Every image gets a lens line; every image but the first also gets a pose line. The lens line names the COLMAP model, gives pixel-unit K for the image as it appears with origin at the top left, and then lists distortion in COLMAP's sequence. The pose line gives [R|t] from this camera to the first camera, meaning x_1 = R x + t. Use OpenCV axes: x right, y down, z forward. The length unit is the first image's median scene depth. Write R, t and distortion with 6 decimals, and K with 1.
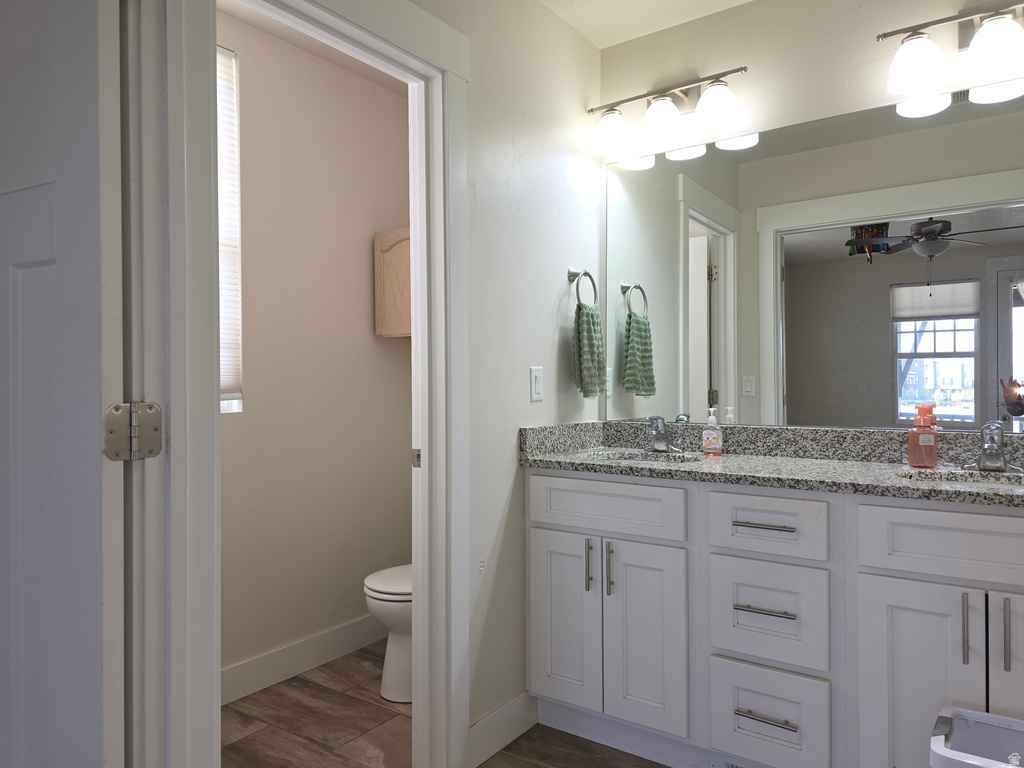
lens RADIAL K [[711.3, 0, 510.8], [0, 711.3, 383.8], [0, 0, 1]] dist [0.055685, -0.057387]
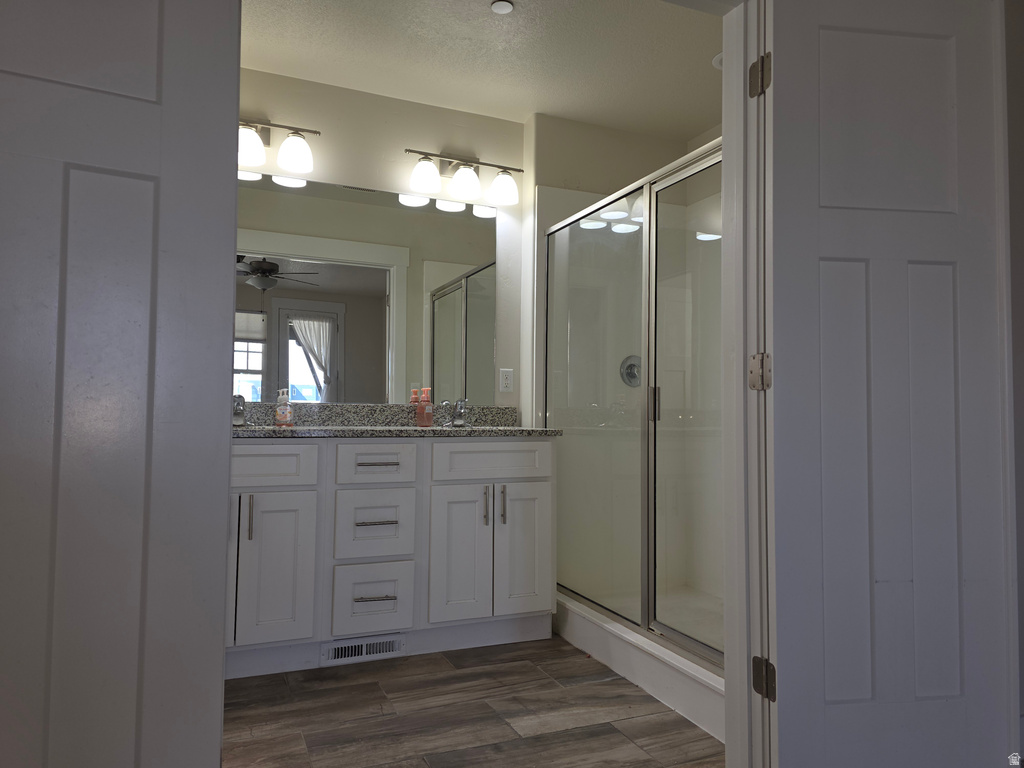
lens RADIAL K [[711.3, 0, 511.5], [0, 711.3, 386.5], [0, 0, 1]] dist [0.055685, -0.057387]
pose [[0.500225, 0.041668, 0.864892, -0.679718], [-0.015540, 0.999113, -0.039147, 0.082209], [-0.865756, 0.006142, 0.500428, 0.035985]]
